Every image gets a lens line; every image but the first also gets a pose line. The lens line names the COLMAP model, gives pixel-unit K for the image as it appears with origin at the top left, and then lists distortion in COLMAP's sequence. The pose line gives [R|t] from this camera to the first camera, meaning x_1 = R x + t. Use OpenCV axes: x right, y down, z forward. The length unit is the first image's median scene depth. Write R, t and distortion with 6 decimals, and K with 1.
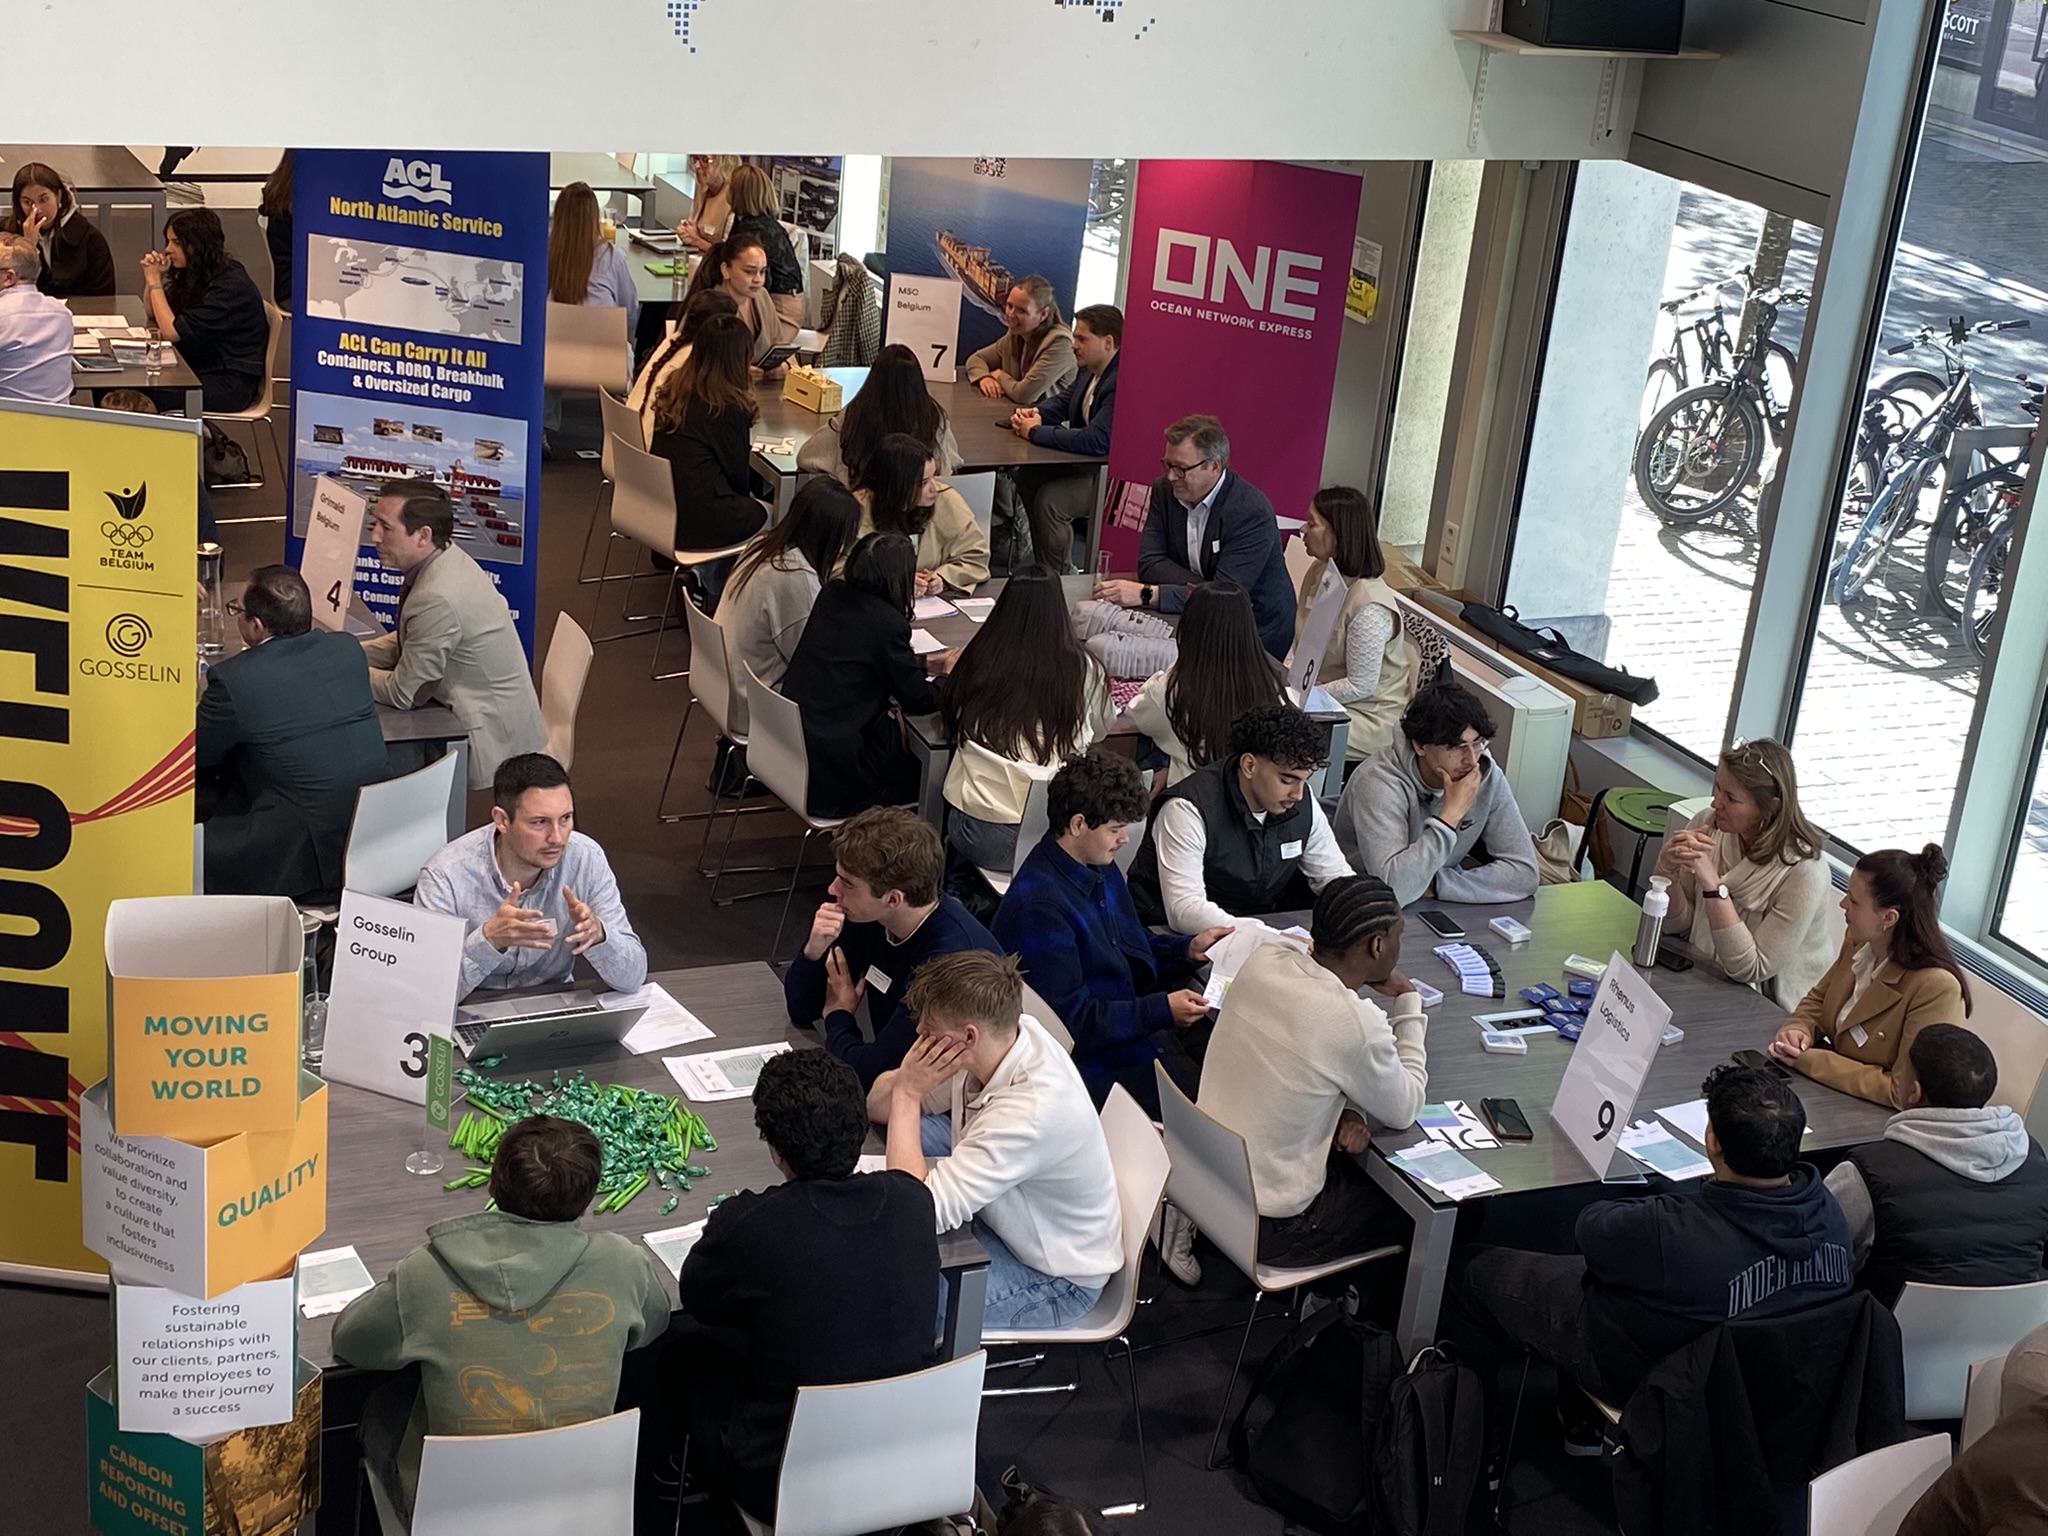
lens RADIAL K [[2975.8, 0, 1059.5], [0, 2975.8, 759.7], [0, 0, 1]] dist [0.197360, -0.823784]
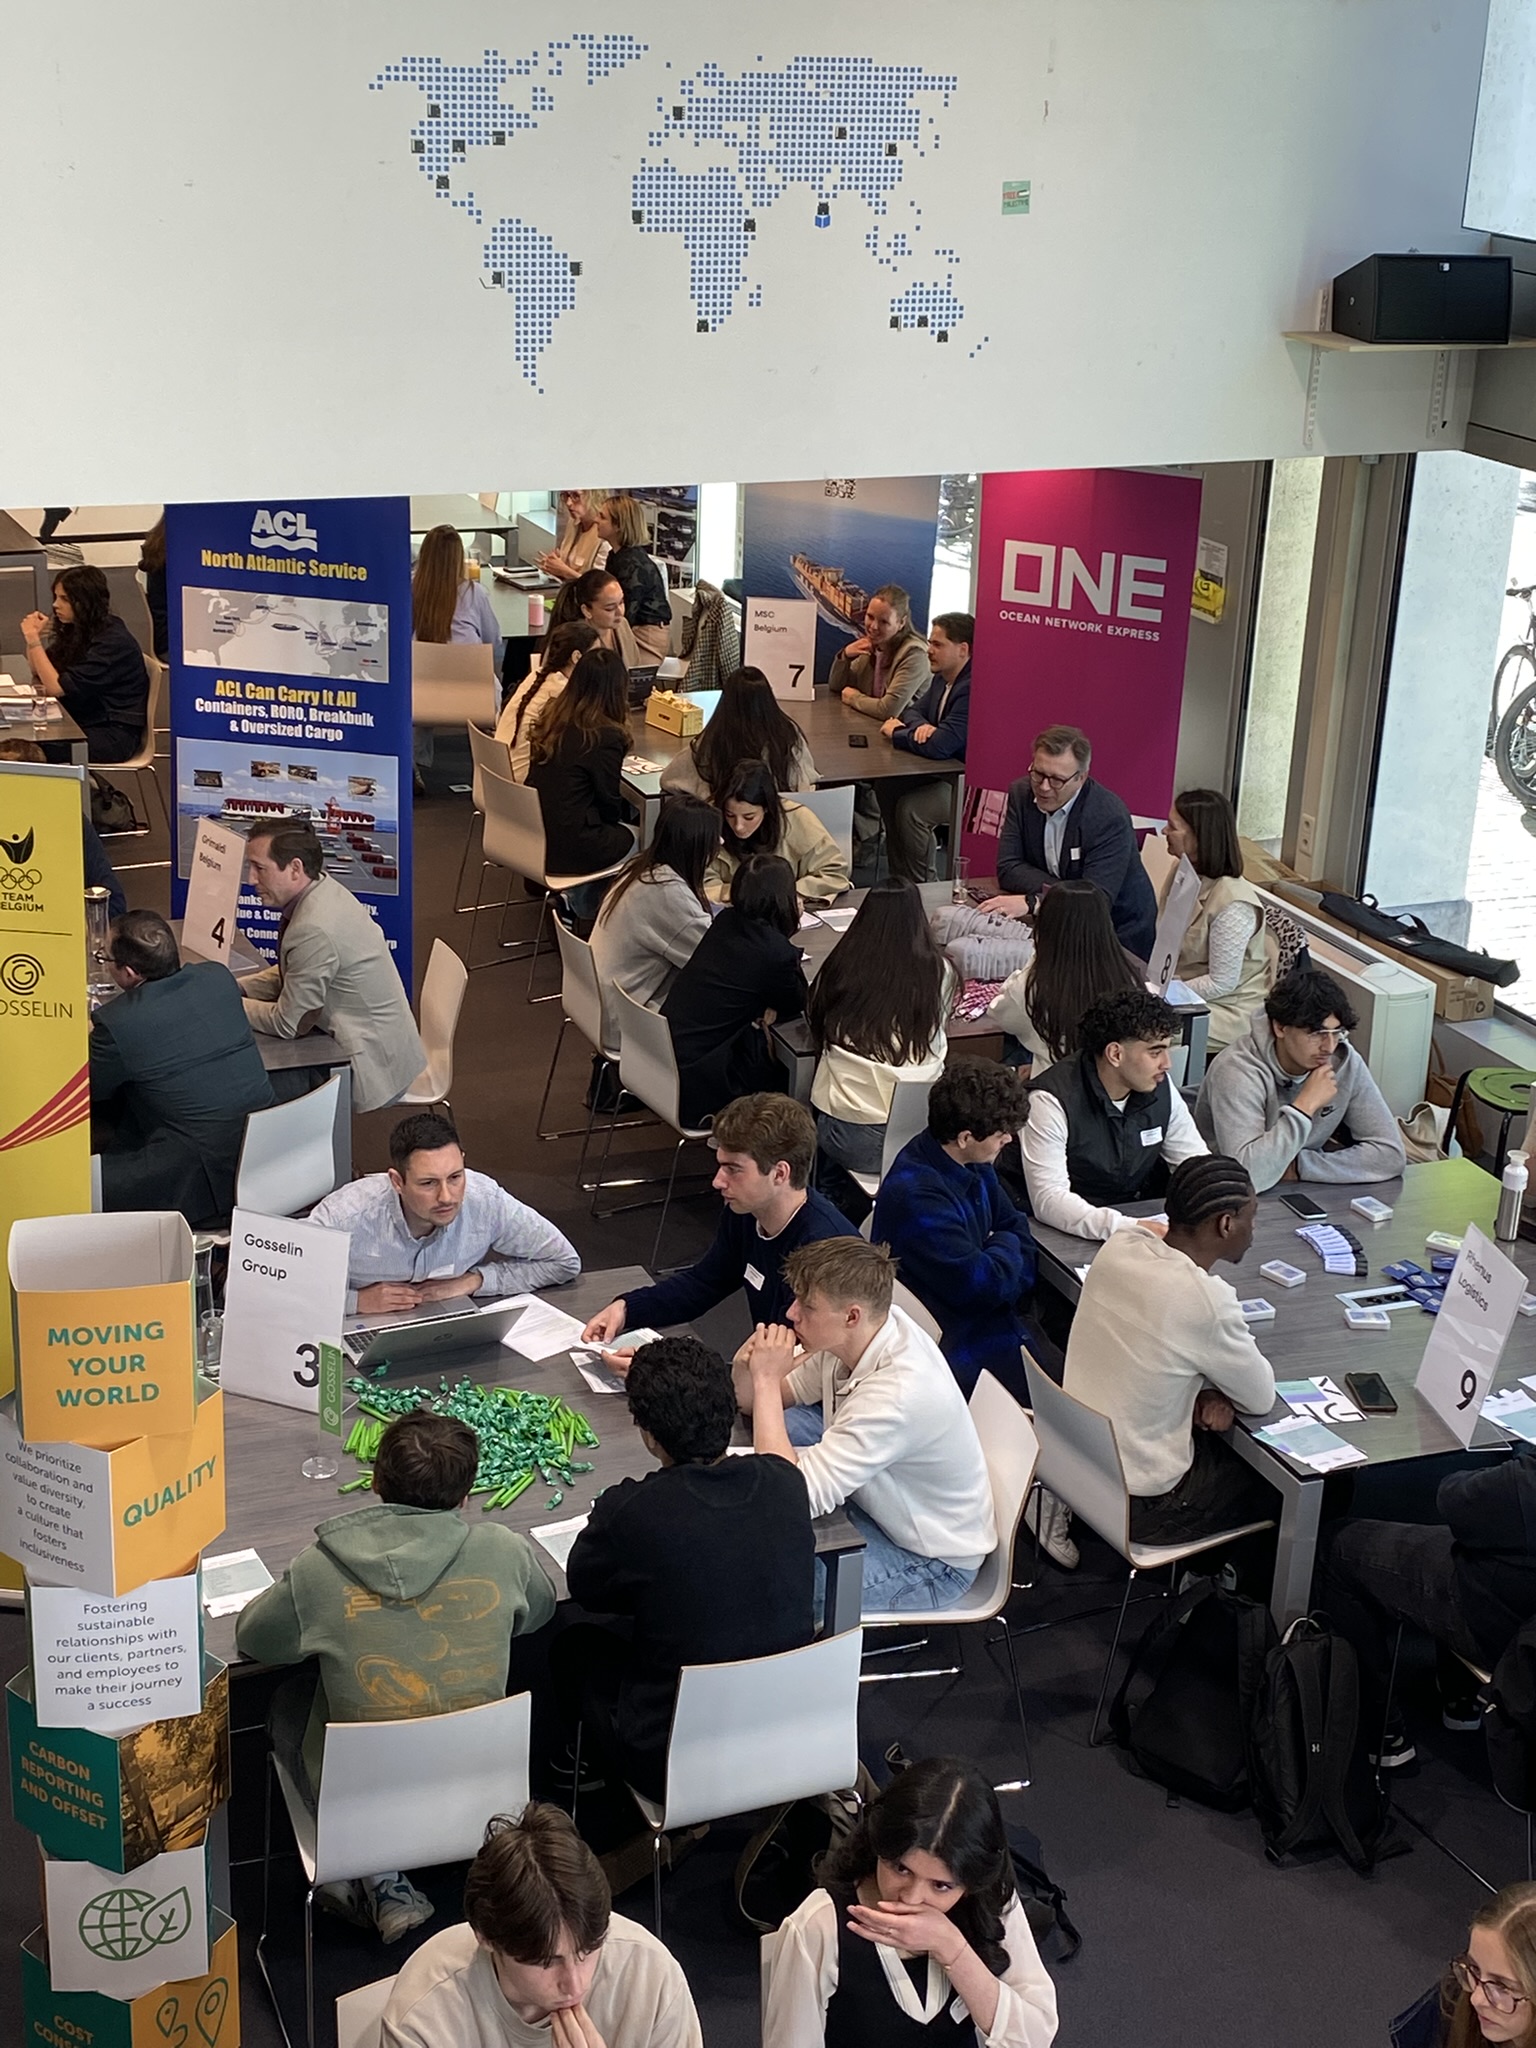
lens RADIAL K [[2979.0, 0, 809.7], [0, 2979.0, 1023.4], [0, 0, 1]] dist [0.195313, -0.918879]
pose [[0.998061, -0.041498, -0.046387, 0.009219], [0.040603, 0.998974, -0.020073, 0.005977], [0.047173, 0.018150, 0.998722, -0.024306]]
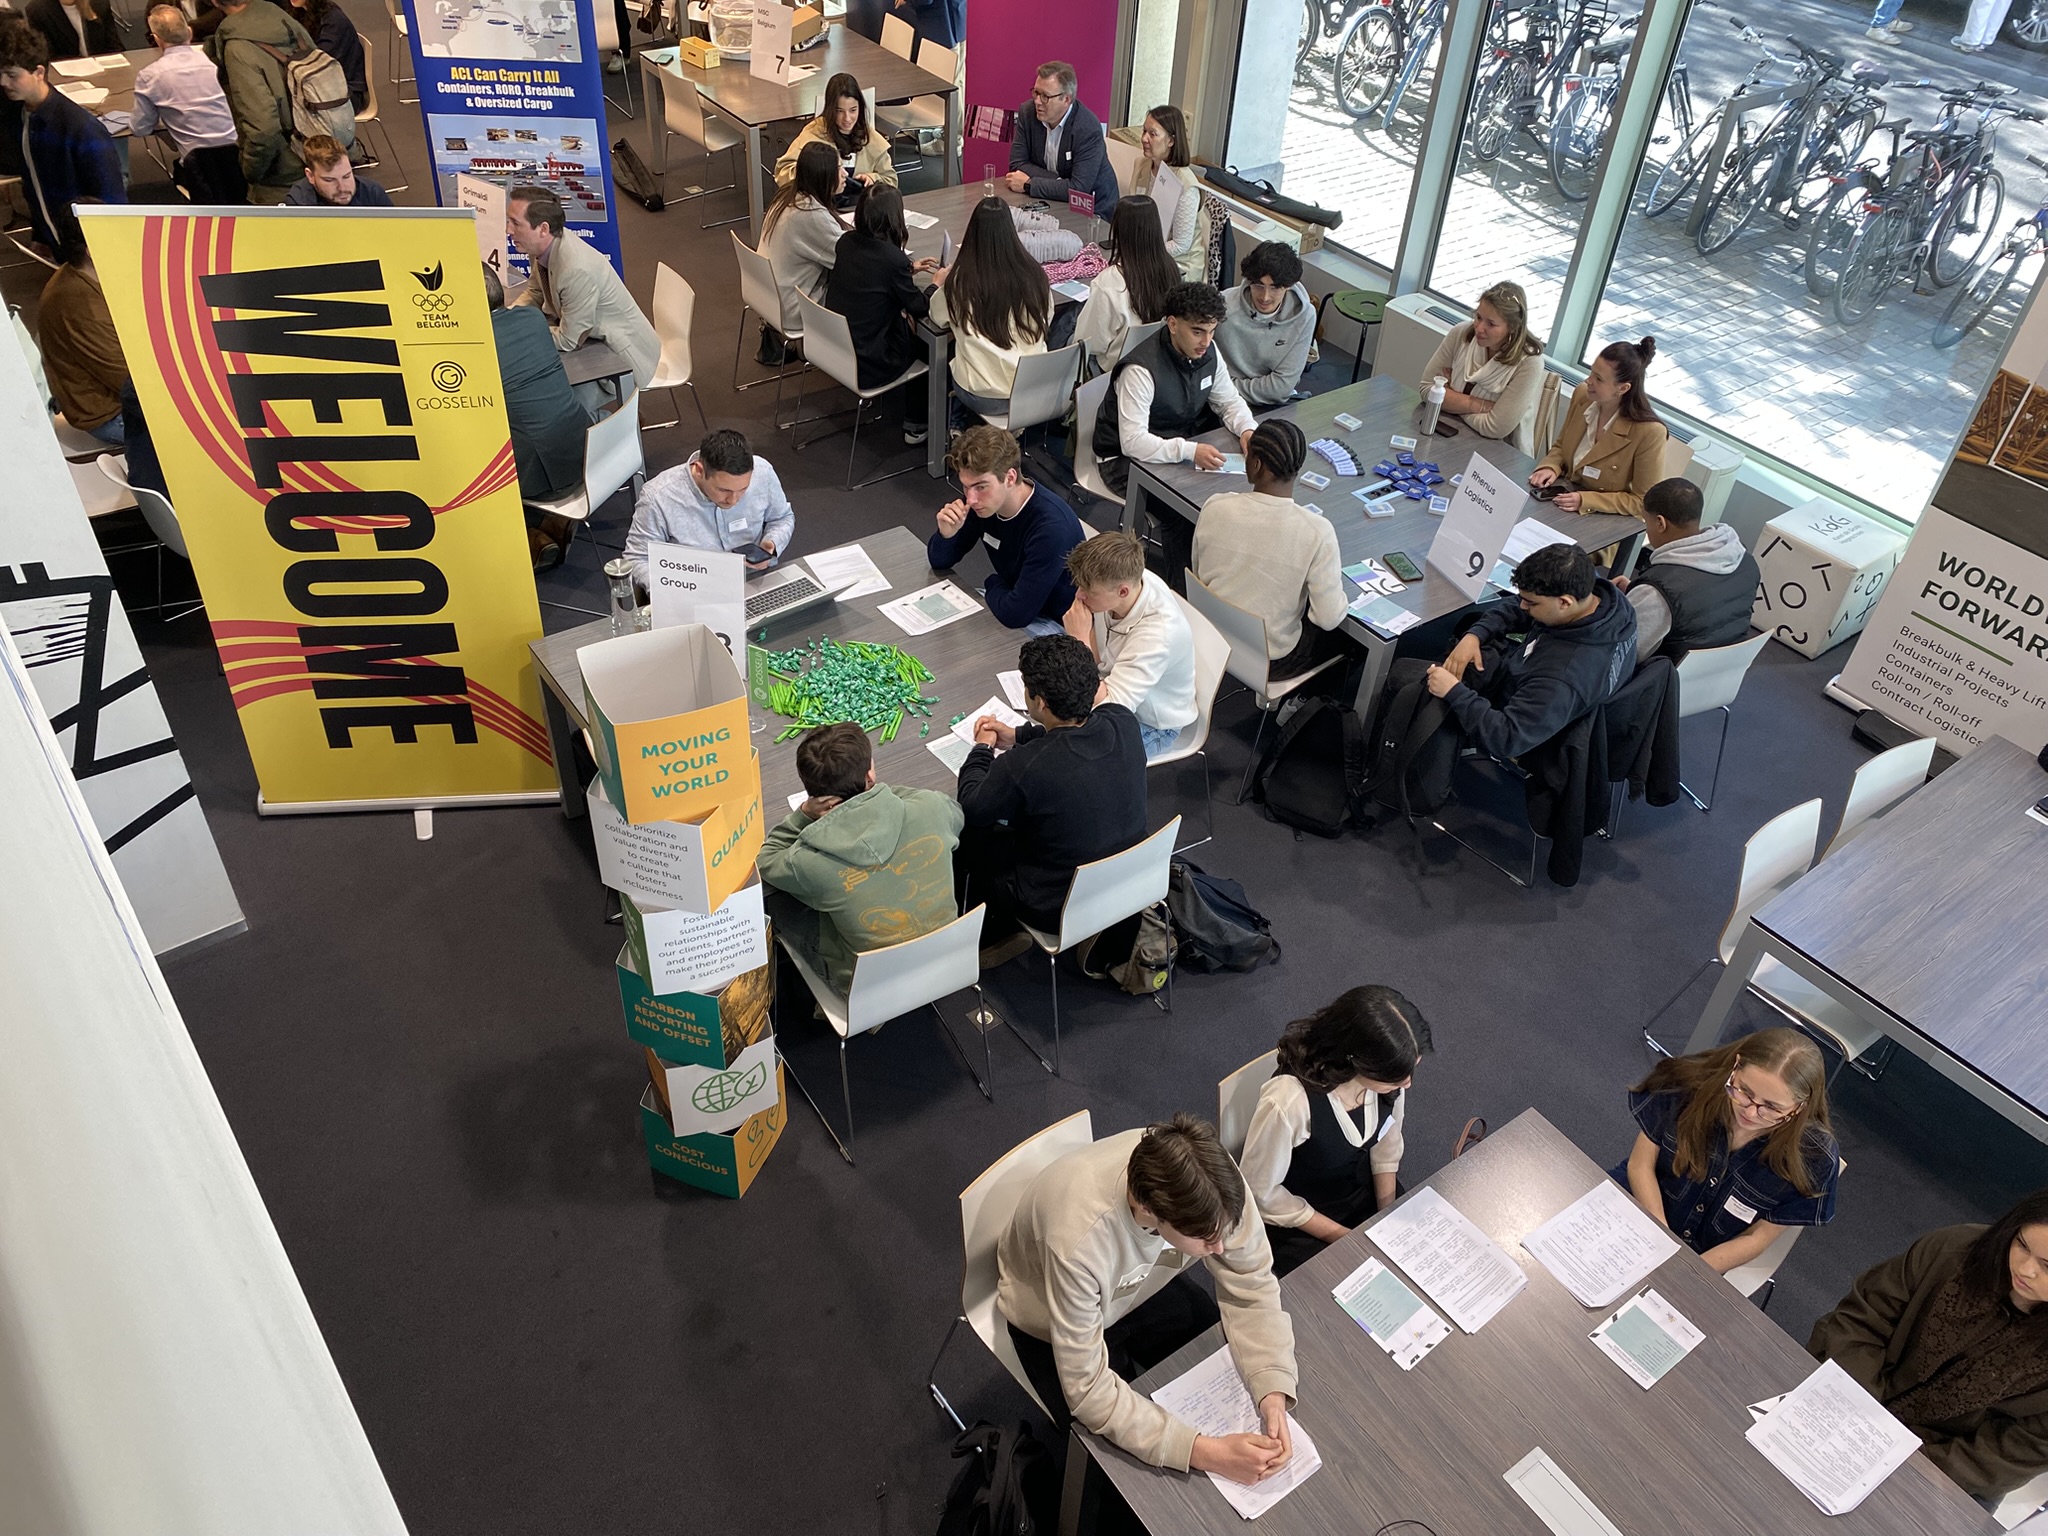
lens RADIAL K [[1558.8, 0, 1026.9], [0, 1558.8, 773.9], [0, 0, 1]] dist [0.008500, -0.009632]
pose [[0.980941, -0.158538, 0.112344, -0.124029], [0.109307, 0.928255, 0.355521, -0.074297], [-0.160648, -0.336465, 0.927892, 0.189647]]
